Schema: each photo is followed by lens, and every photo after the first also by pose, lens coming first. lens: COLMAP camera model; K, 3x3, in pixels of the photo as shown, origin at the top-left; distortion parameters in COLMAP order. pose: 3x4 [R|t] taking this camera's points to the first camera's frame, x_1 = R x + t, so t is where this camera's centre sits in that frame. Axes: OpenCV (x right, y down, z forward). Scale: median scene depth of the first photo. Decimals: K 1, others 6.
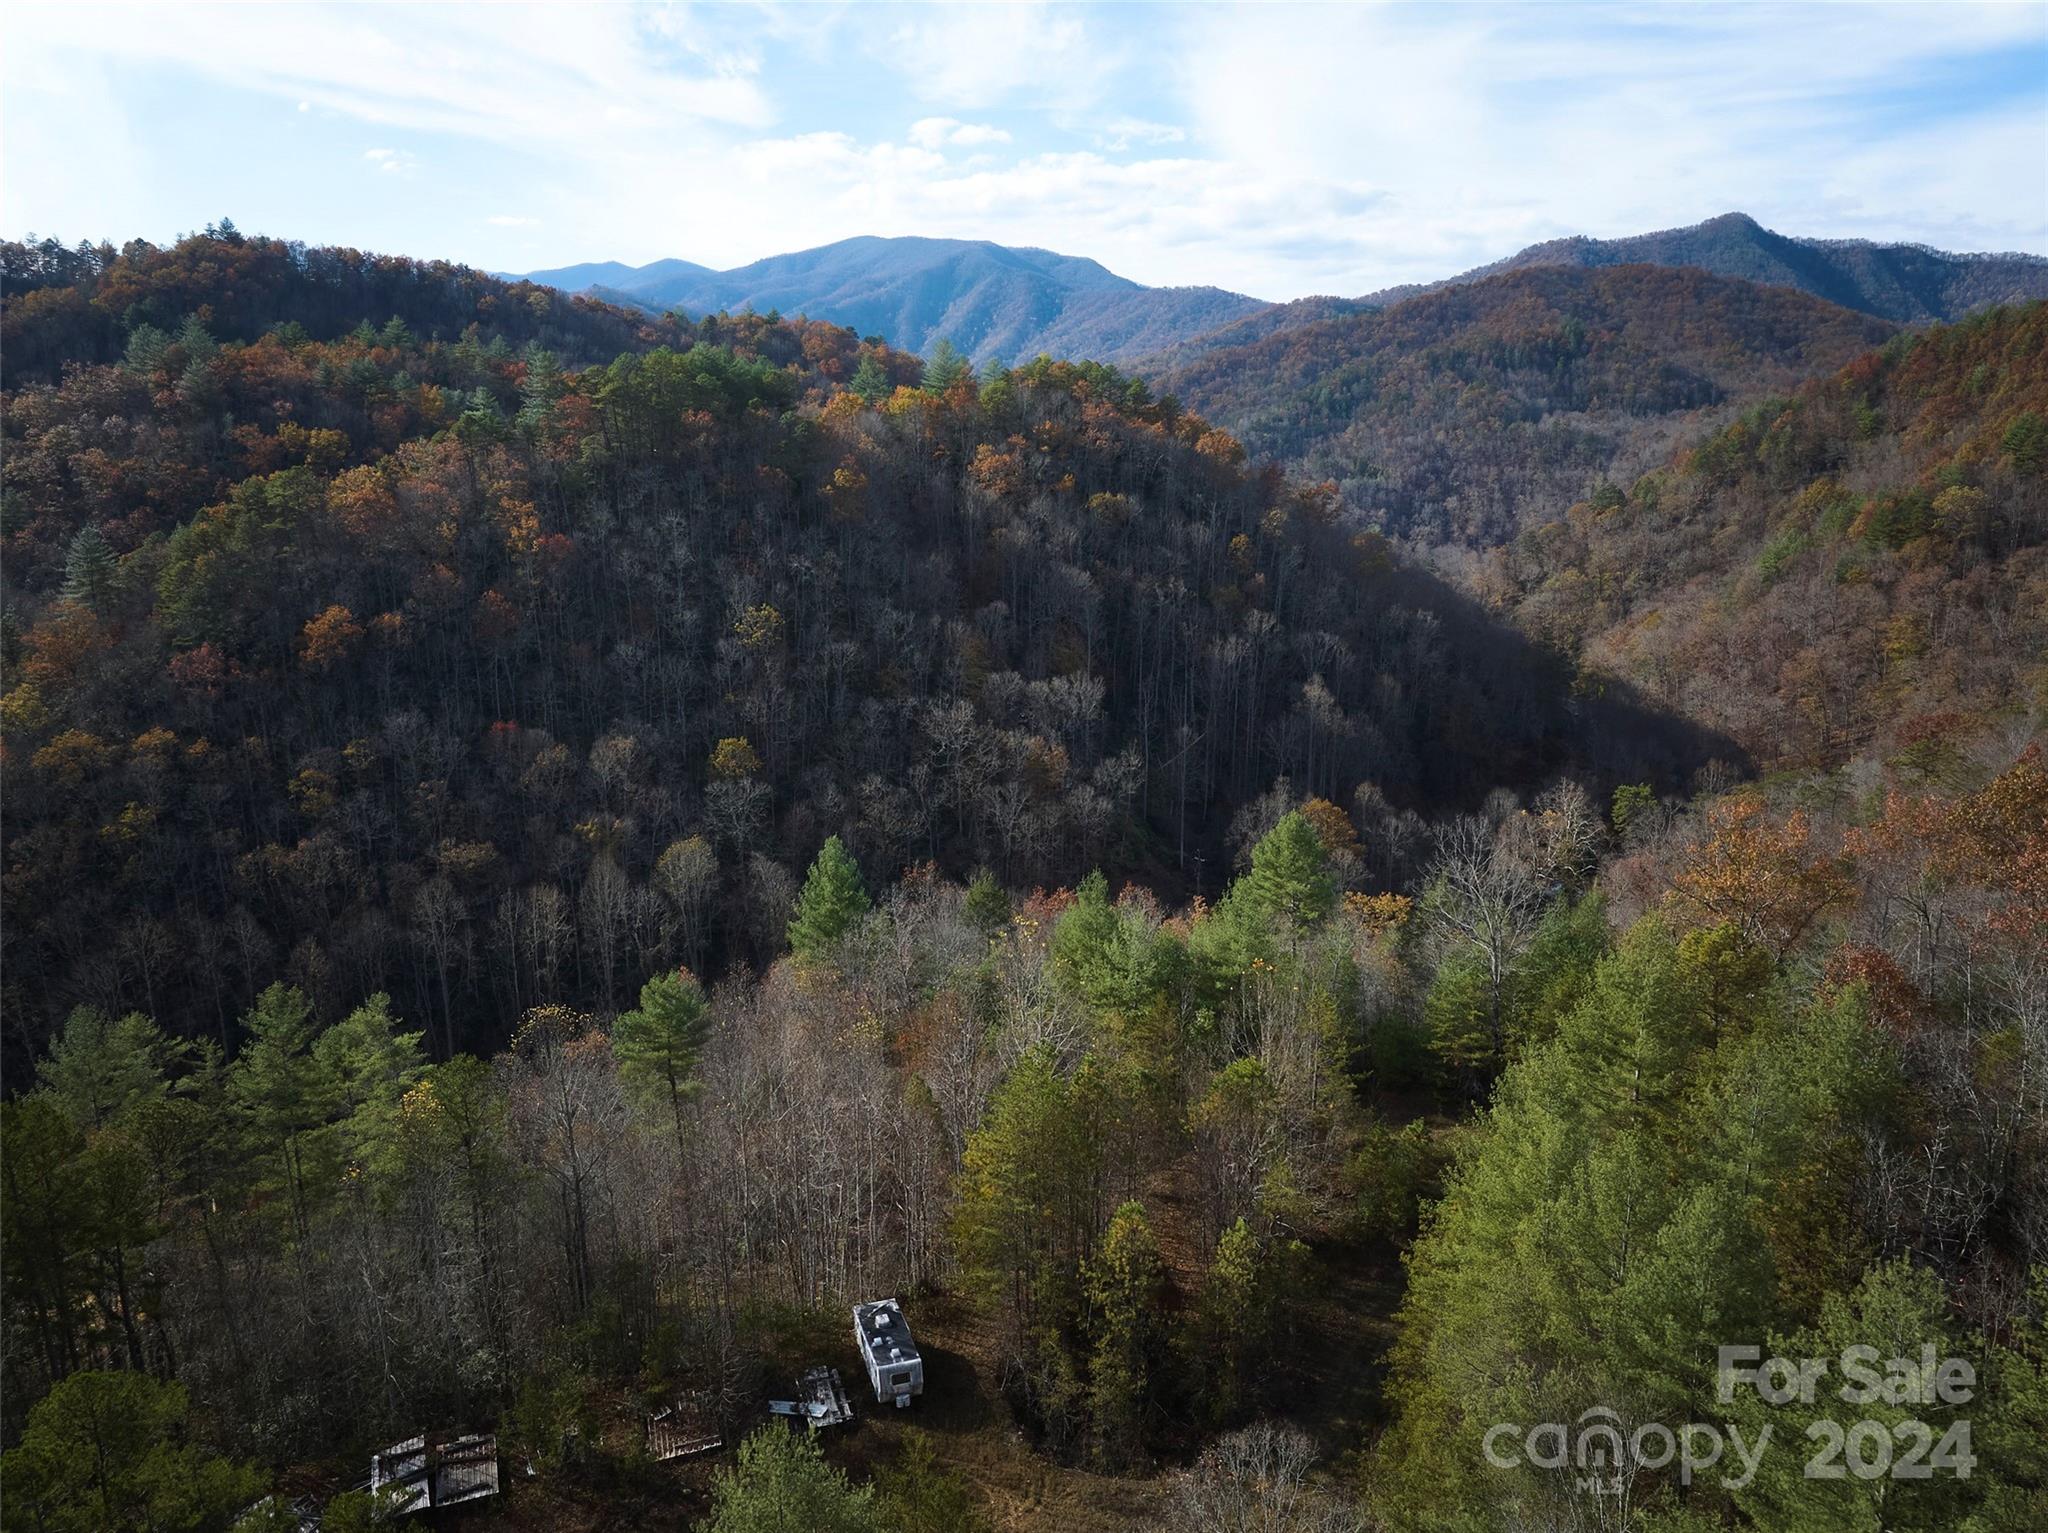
lens RADIAL K [[1477.5, 0, 1032.5], [0, 1477.5, 755.9], [0, 0, 1]] dist [-0.036020, 0.005608]
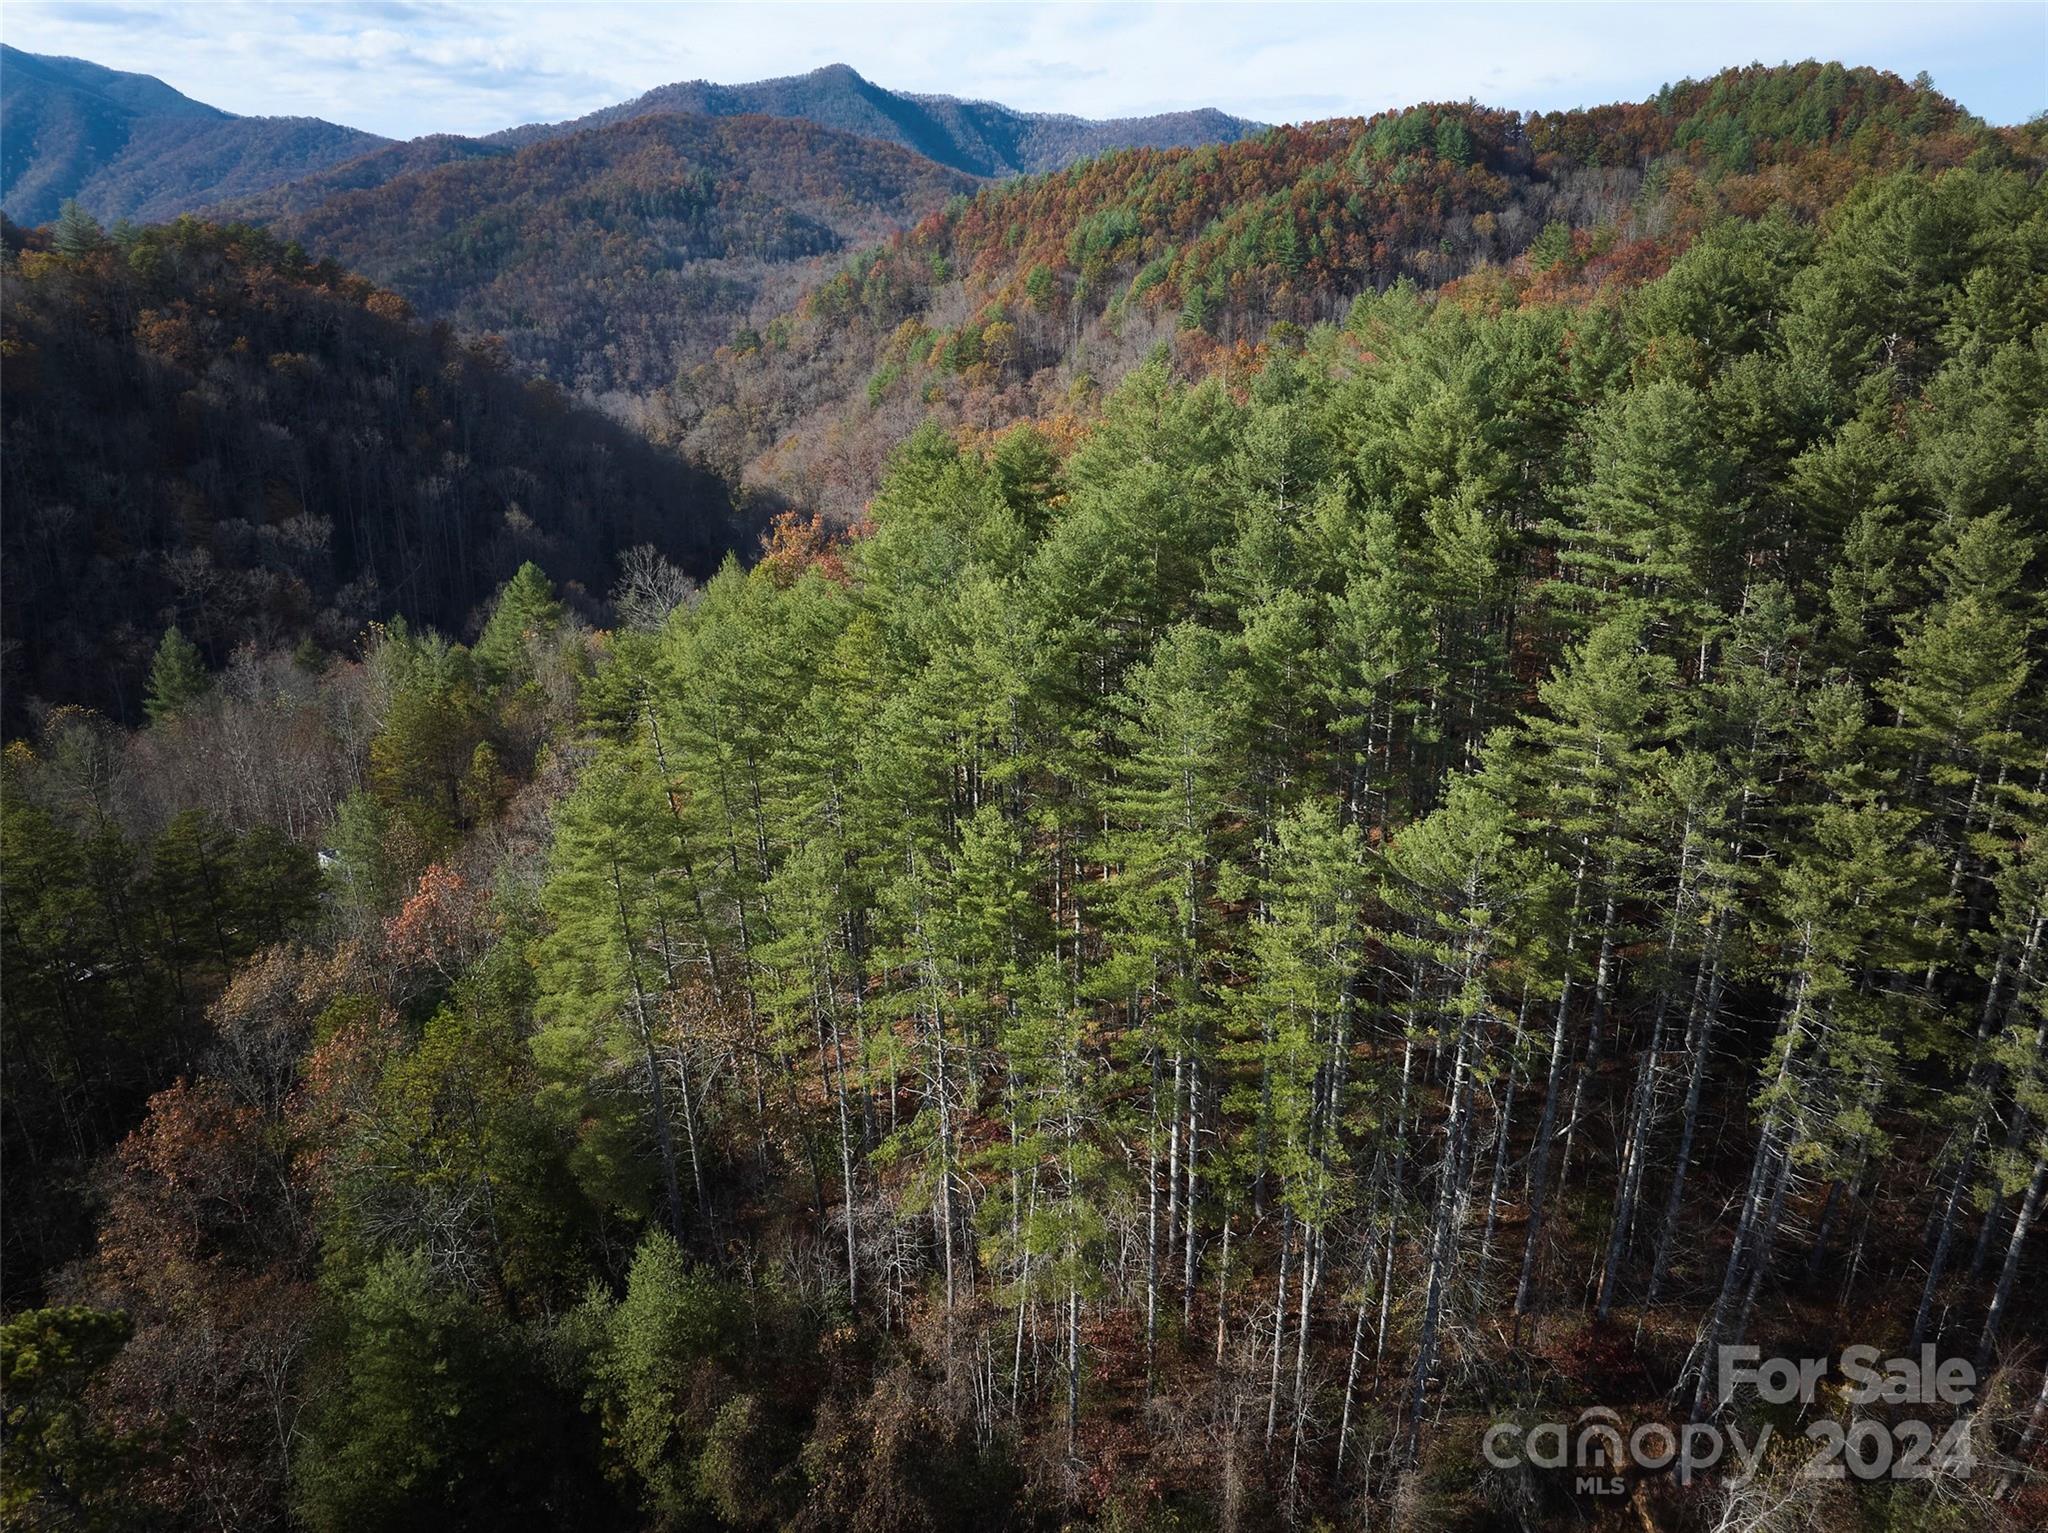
lens RADIAL K [[1477.5, 0, 1033.0], [0, 1477.5, 754.3], [0, 0, 1]] dist [-0.036020, 0.005608]
pose [[0.855599, -0.164324, 0.490864, -0.030700], [0.115500, 0.984972, 0.128412, 0.019880], [-0.504589, -0.053175, 0.861721, -0.114710]]
